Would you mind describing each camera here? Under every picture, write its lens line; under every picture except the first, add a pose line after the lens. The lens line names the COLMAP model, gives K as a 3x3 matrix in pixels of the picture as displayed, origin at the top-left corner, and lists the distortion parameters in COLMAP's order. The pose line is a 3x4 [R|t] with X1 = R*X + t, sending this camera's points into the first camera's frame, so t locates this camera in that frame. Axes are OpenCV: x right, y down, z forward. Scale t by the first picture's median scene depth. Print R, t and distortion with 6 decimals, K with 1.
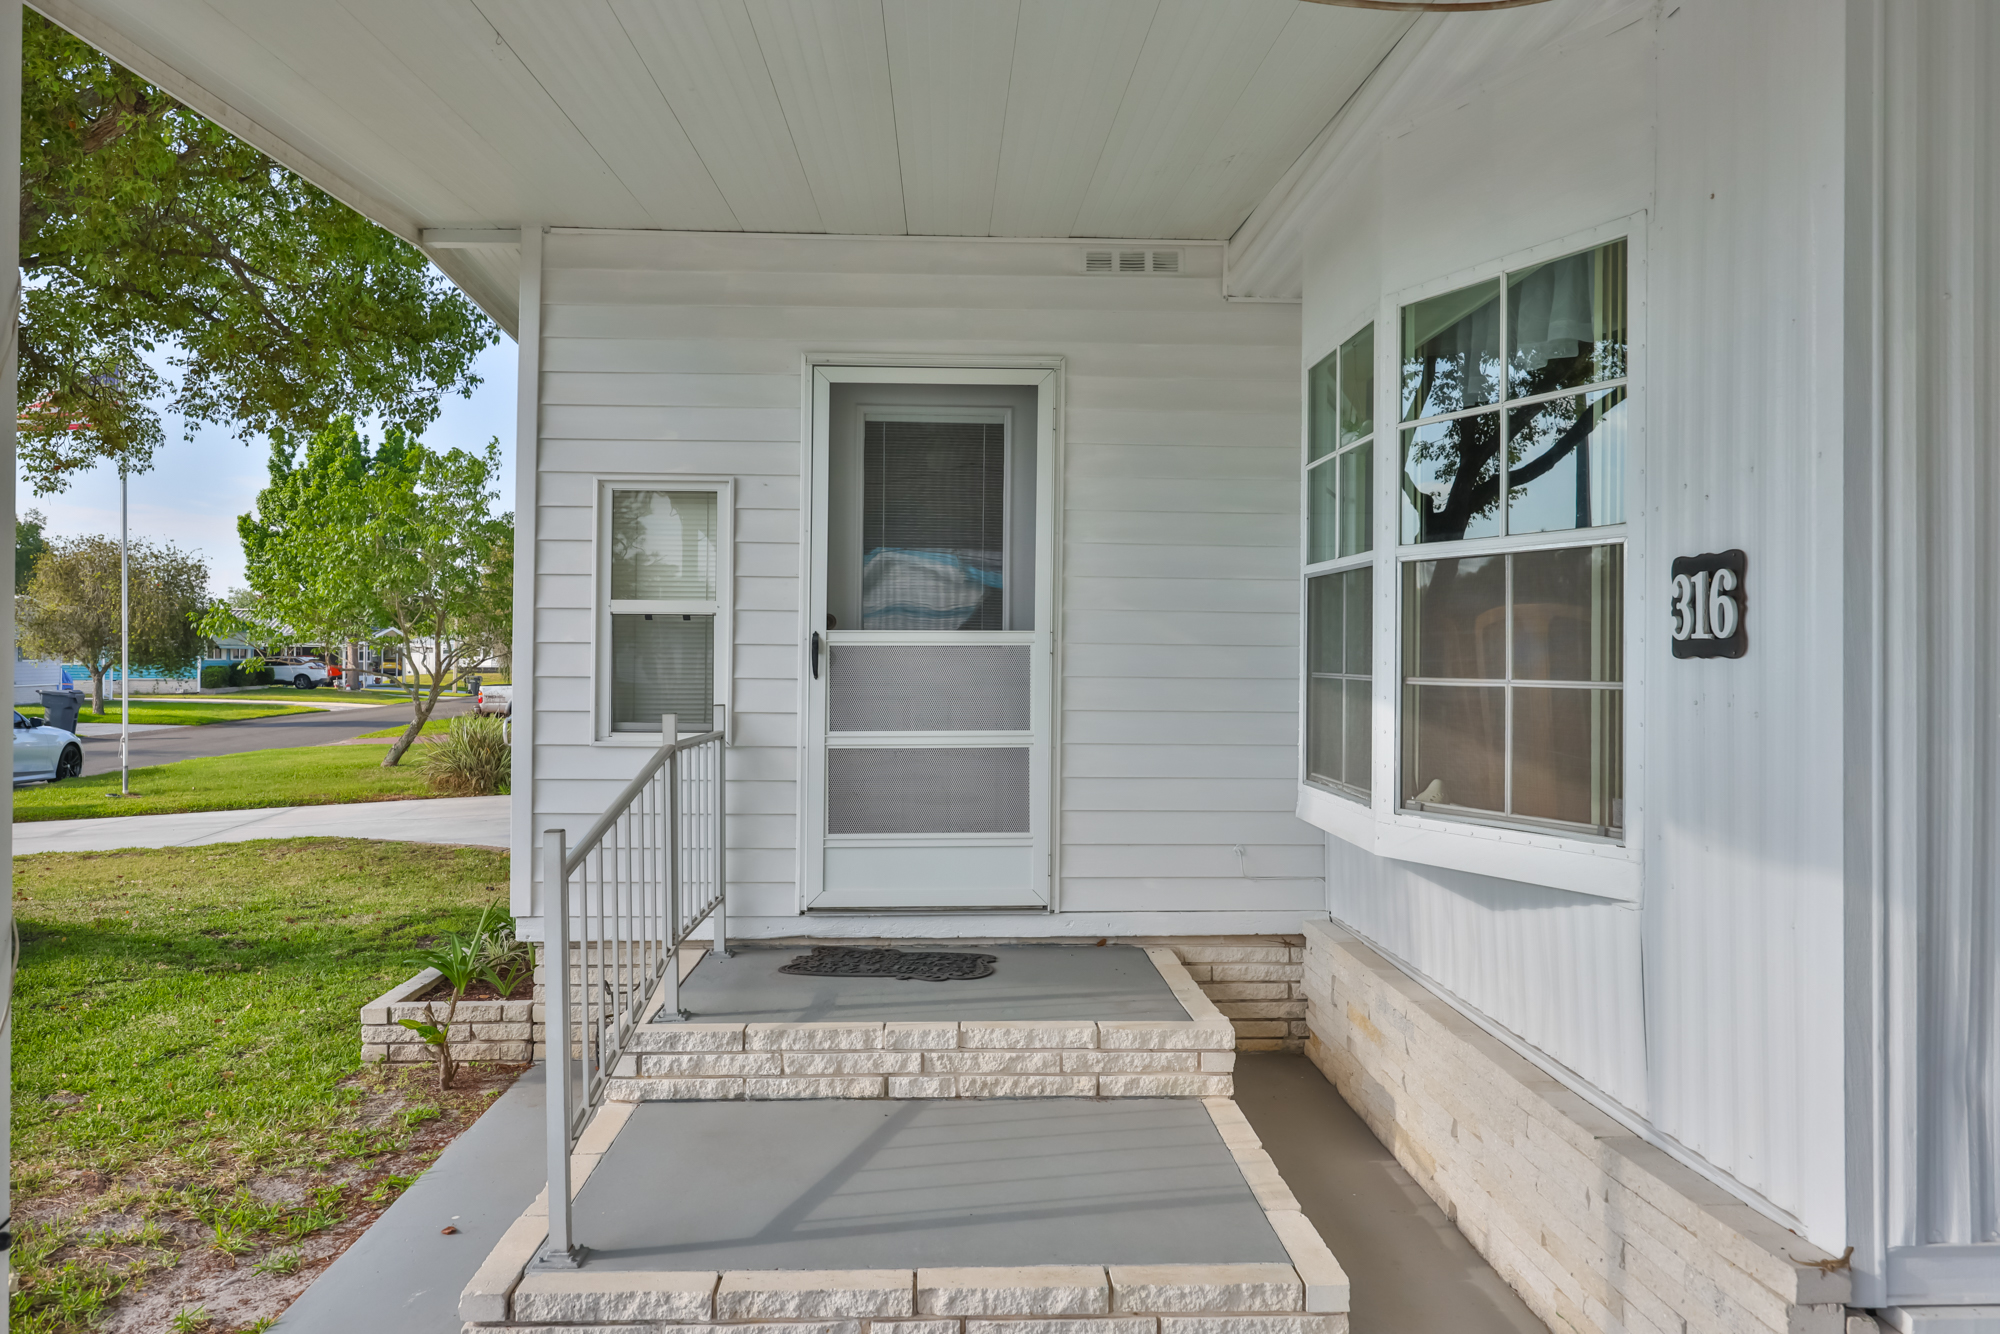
lens RADIAL K [[1412.3, 0, 1002.2], [0, 1412.3, 668.0], [0, 0, 1]] dist [0.007970, -0.000254]
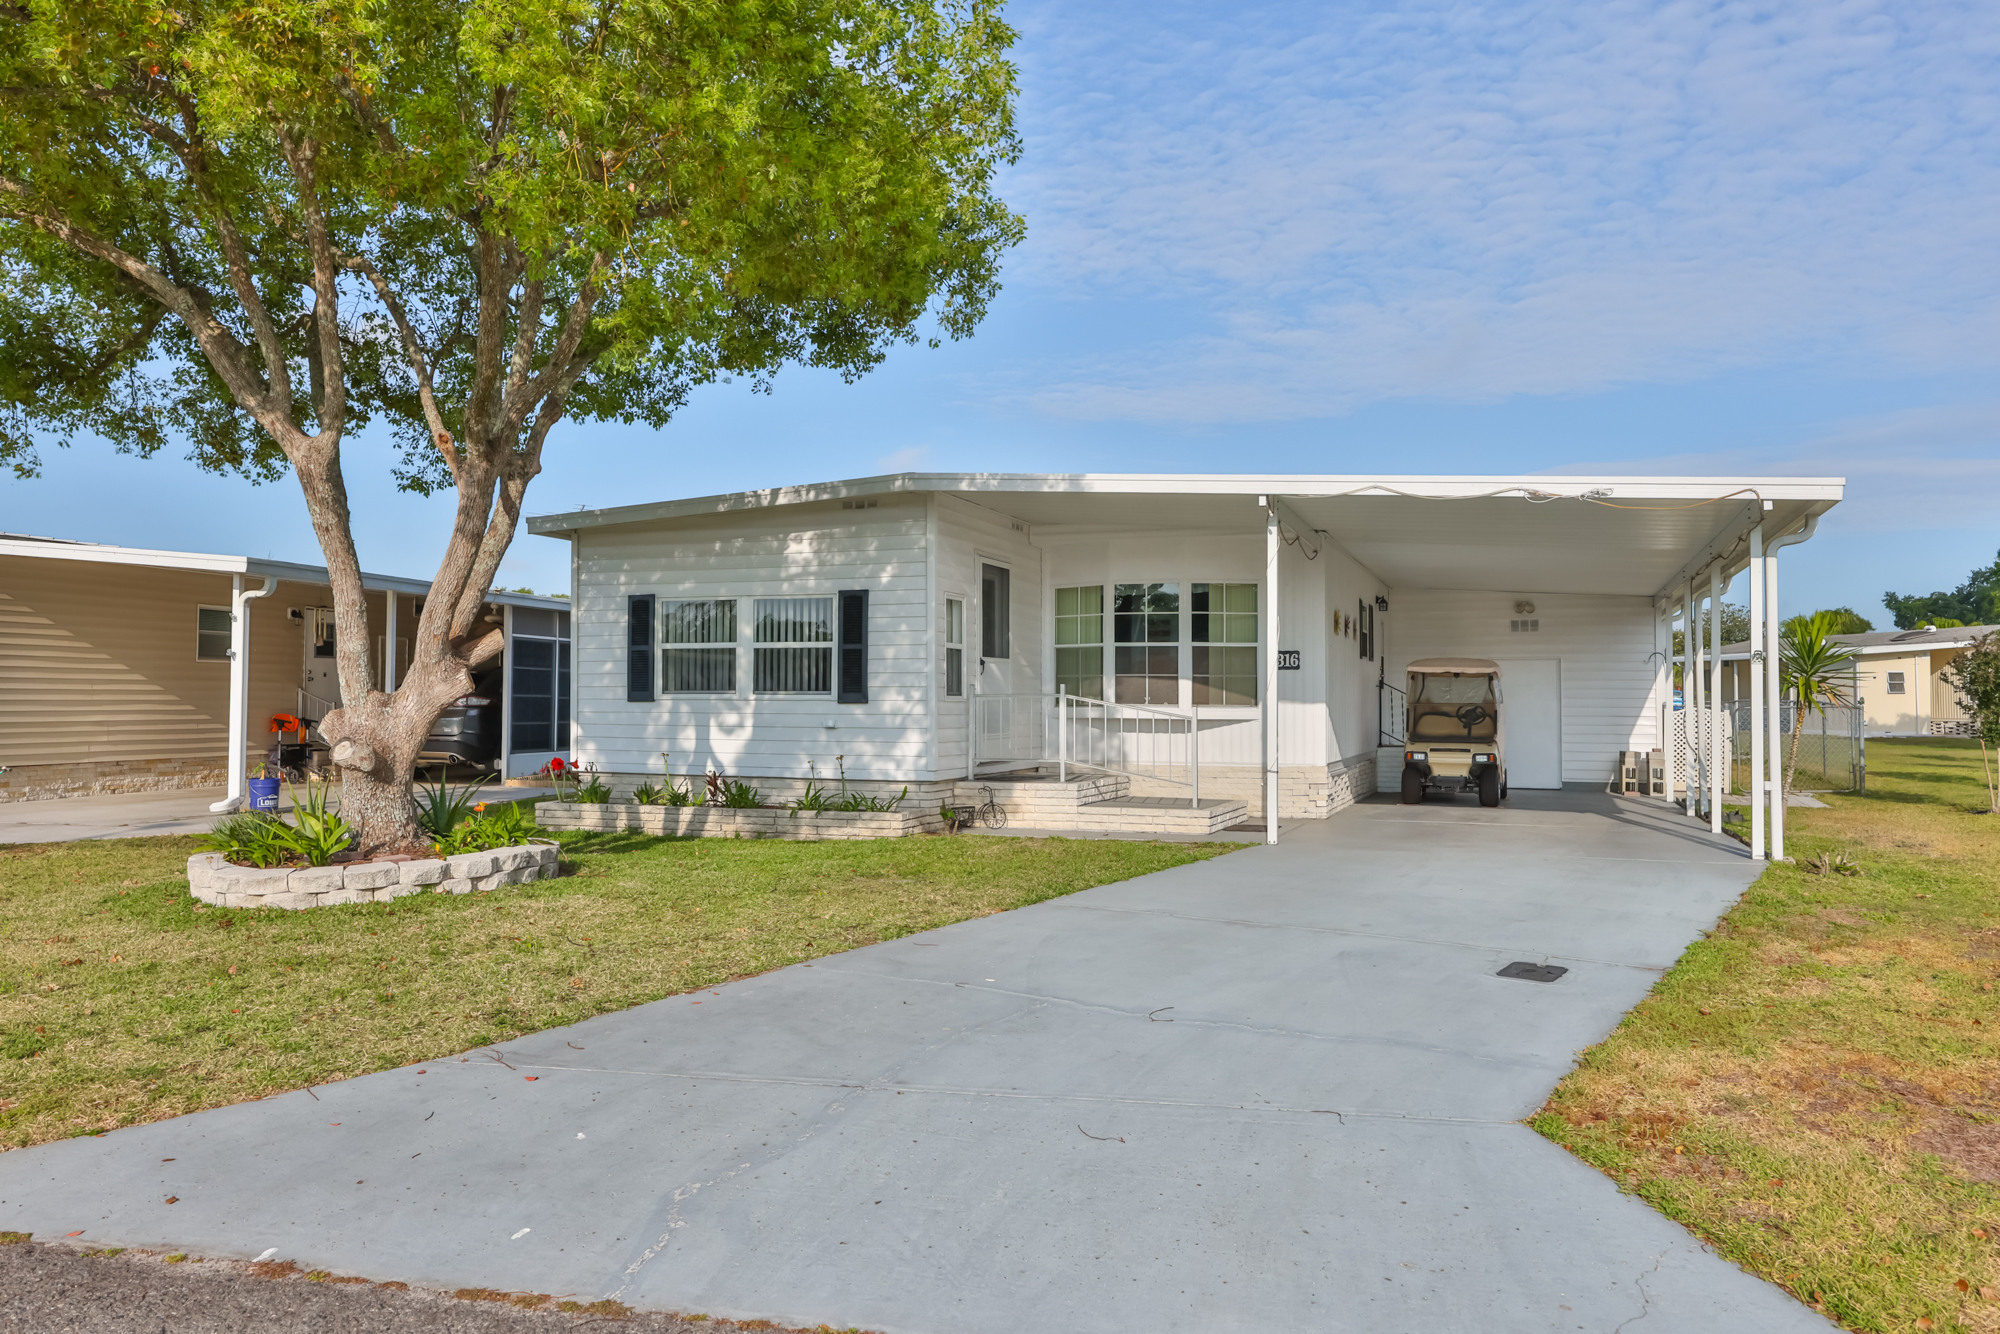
lens RADIAL K [[1412.3, 0, 996.8], [0, 1412.3, 672.3], [0, 0, 1]] dist [0.007970, -0.000254]
pose [[0.403152, 0.018884, 0.914938, -3.212333], [0.003918, 0.999742, -0.022360, 0.078217], [-0.915125, 0.012600, 0.402974, -0.107652]]
